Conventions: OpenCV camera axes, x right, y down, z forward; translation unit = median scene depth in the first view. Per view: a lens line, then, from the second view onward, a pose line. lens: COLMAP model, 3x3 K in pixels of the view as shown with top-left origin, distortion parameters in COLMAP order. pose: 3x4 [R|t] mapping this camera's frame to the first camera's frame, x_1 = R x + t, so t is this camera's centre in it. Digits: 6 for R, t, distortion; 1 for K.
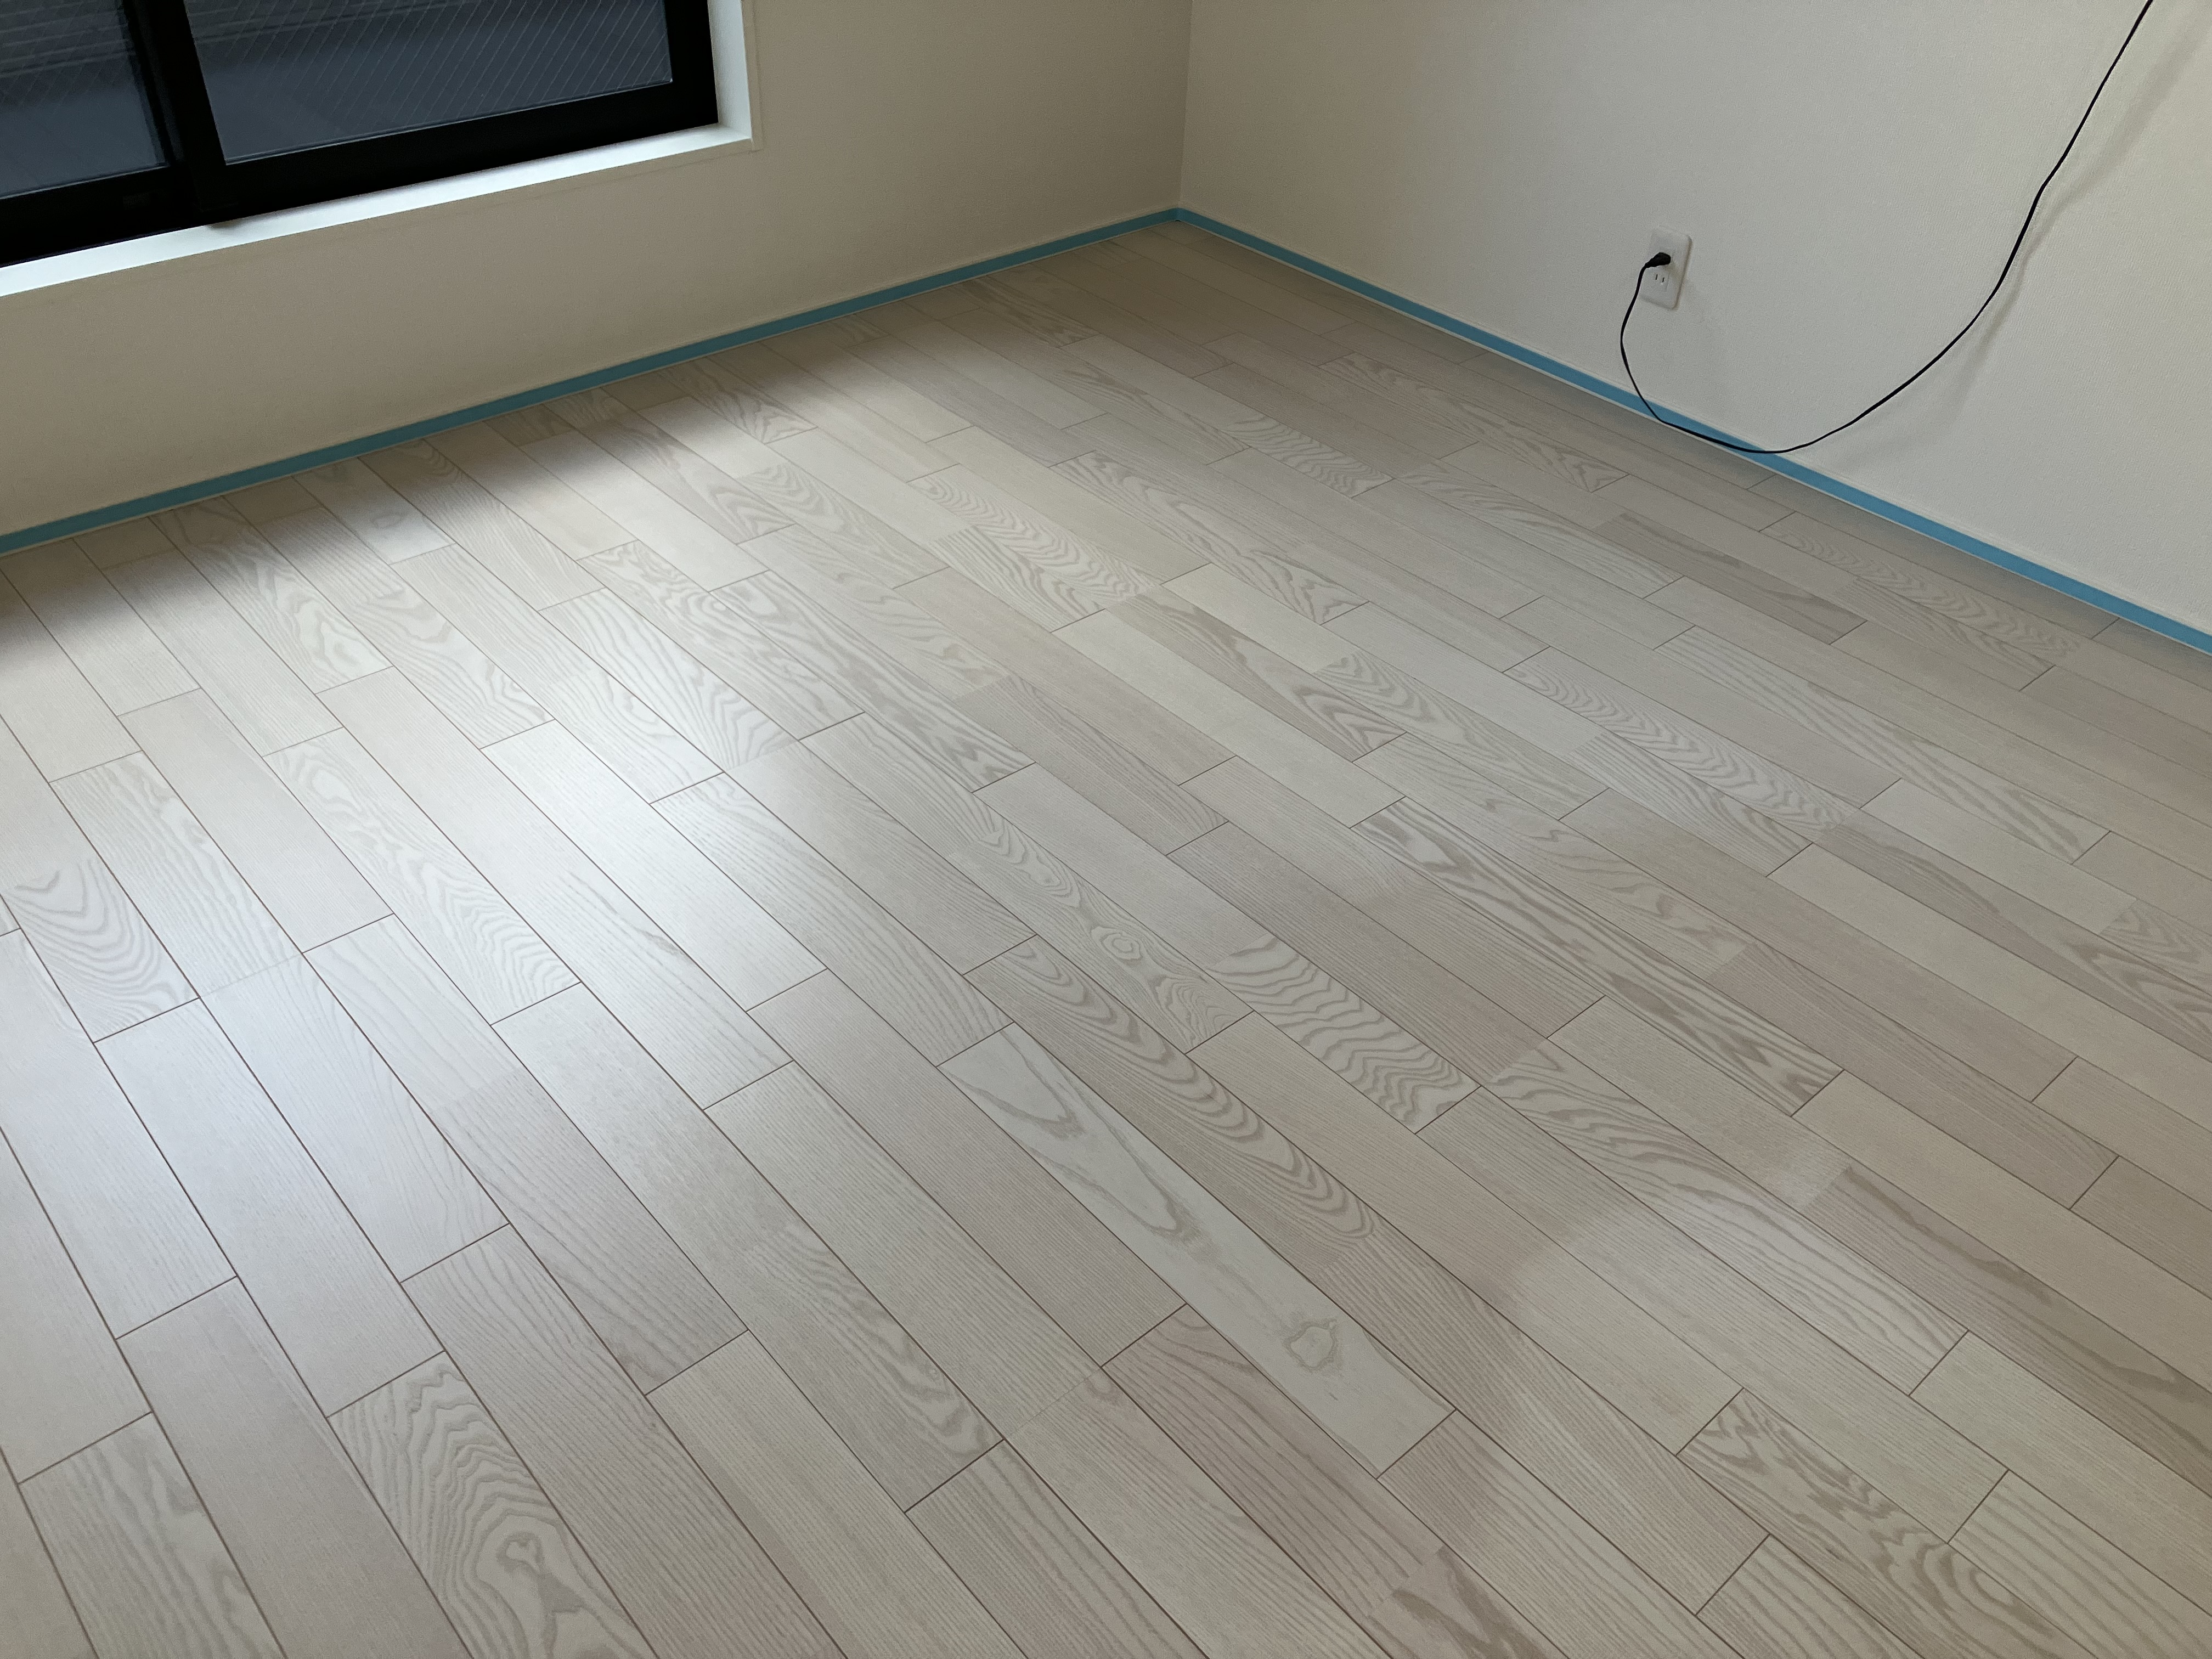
lens RADIAL K [[1821.1, 0, 1151.3], [0, 1821.1, 817.7], [0, 0, 1]] dist [0.025045, -0.050005]
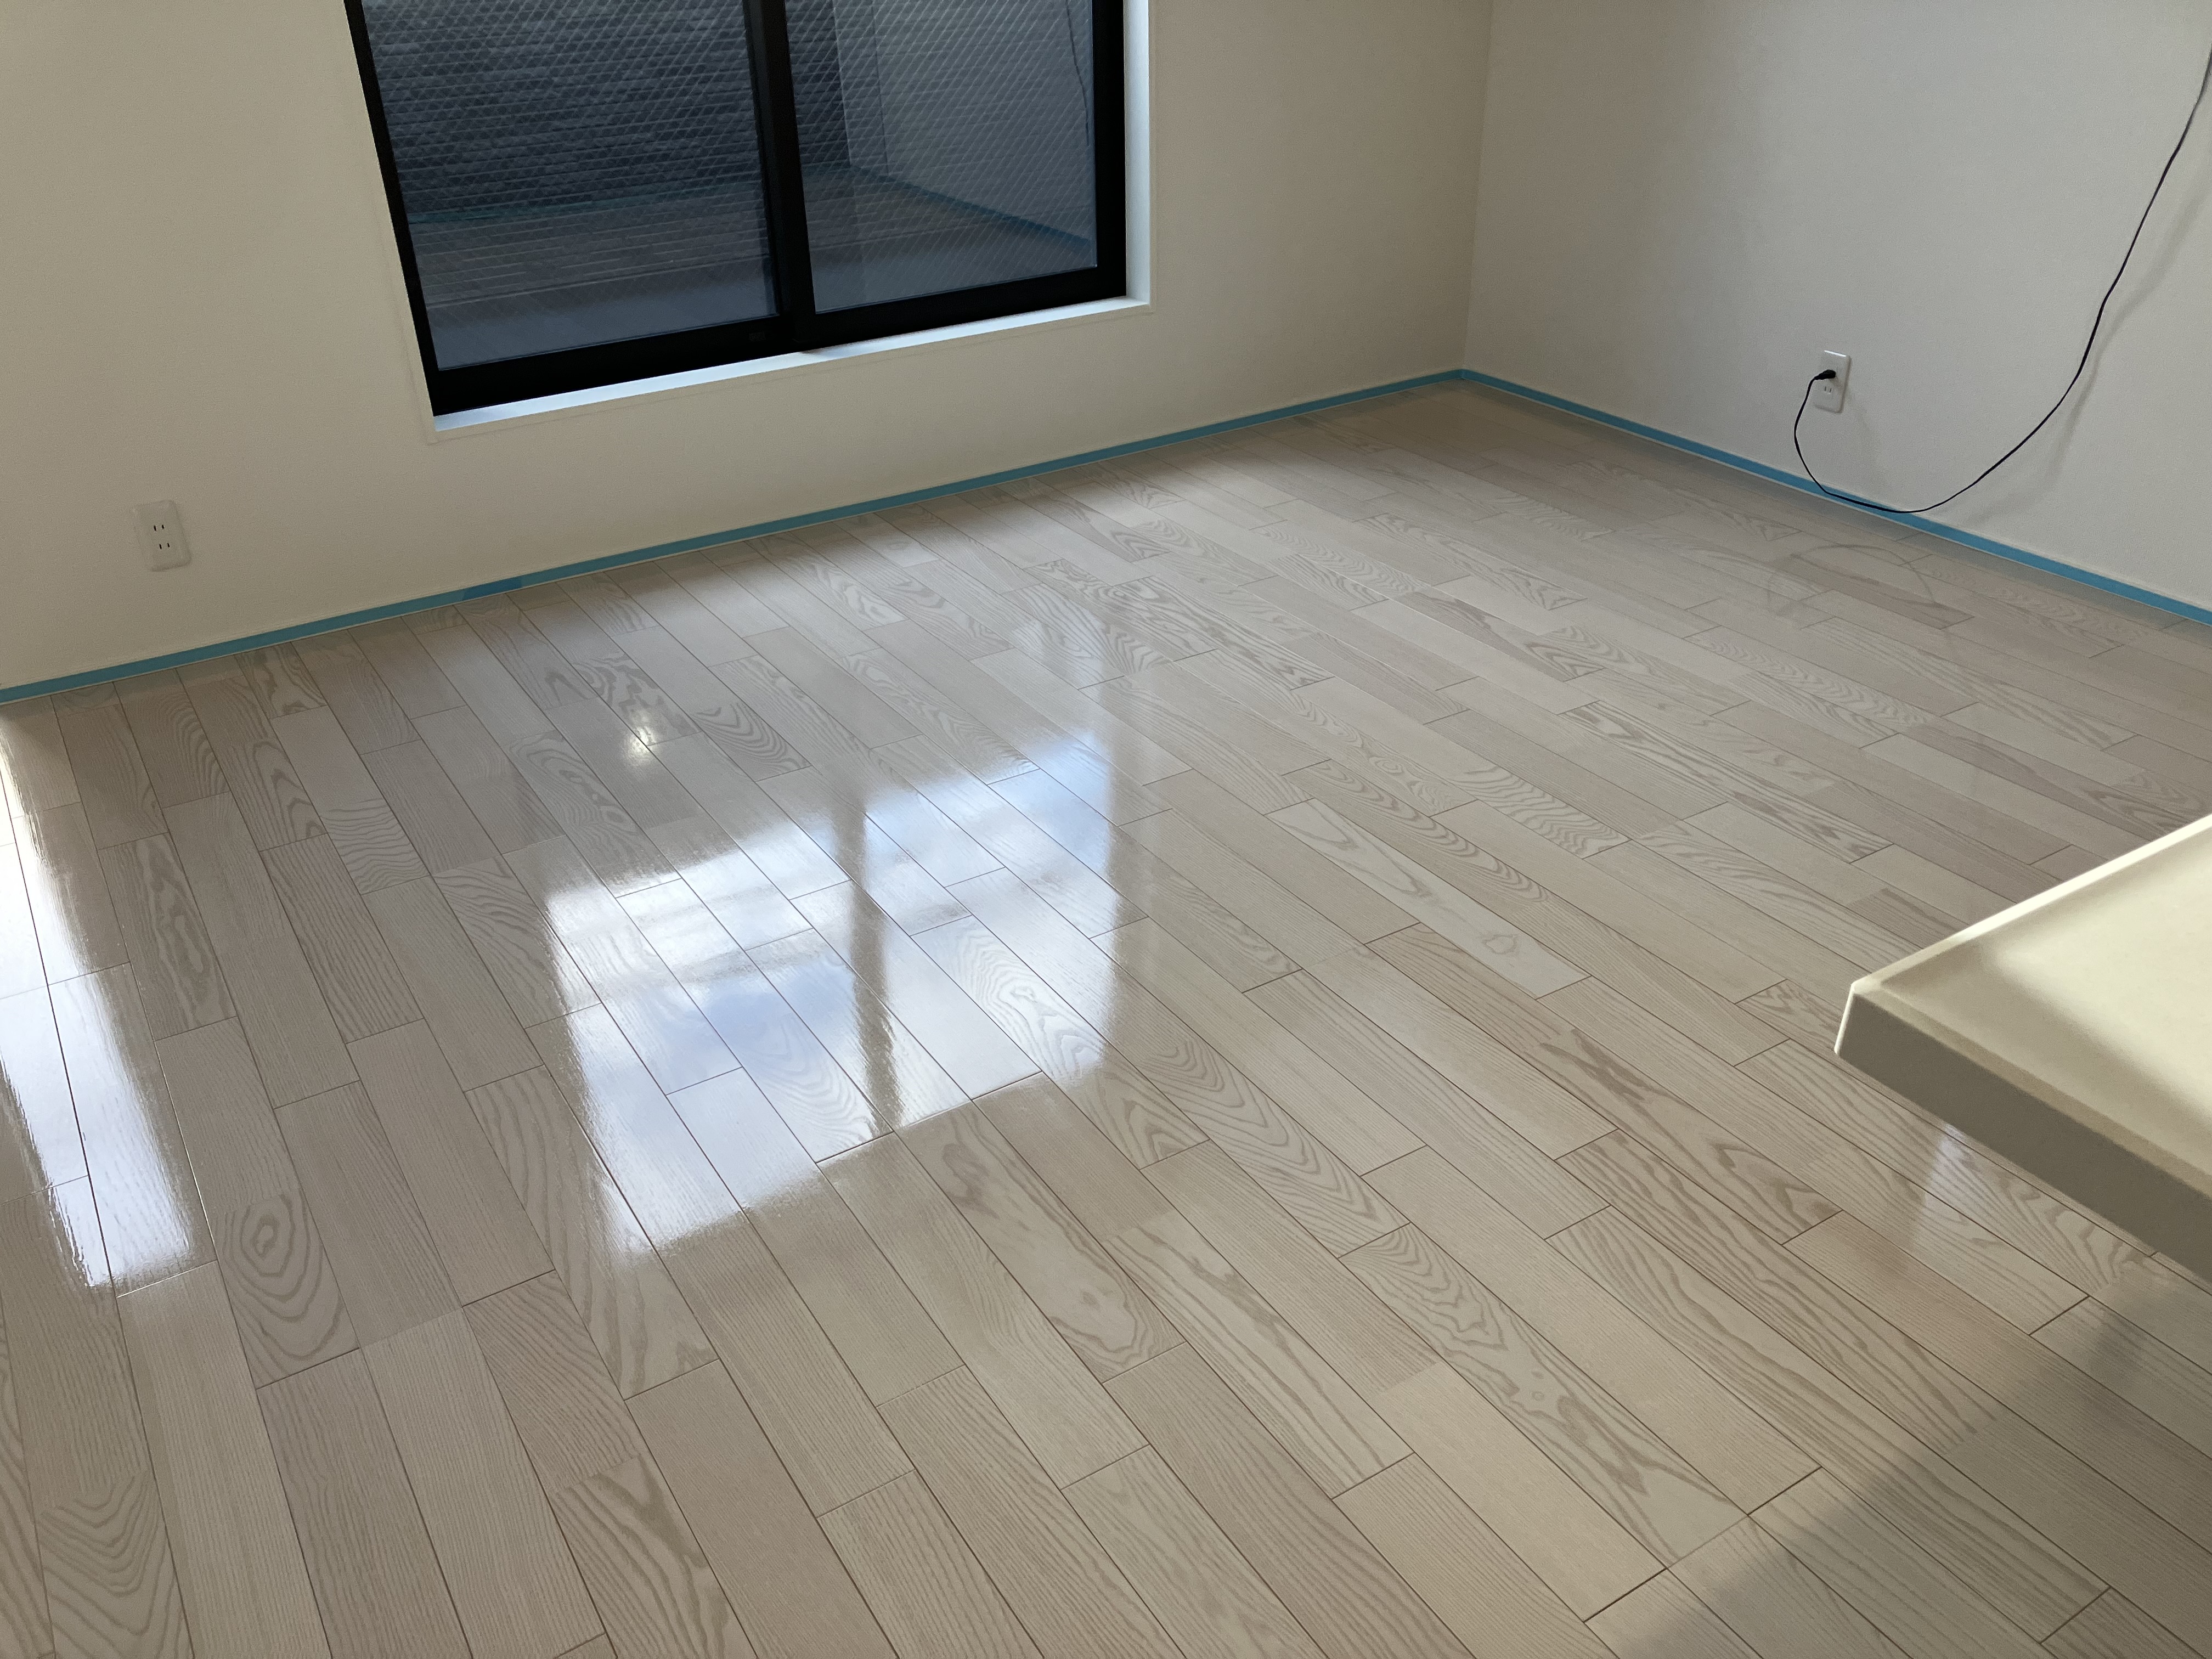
lens RADIAL K [[1817.0, 0, 1106.0], [0, 1817.0, 829.5], [0, 0, 1]] dist [0.006212, -0.052289]
pose [[0.981751, 0.030618, -0.187688, 0.030364], [-0.056881, 0.989049, -0.136186, 0.284626], [0.181463, 0.144376, 0.972742, -0.401282]]
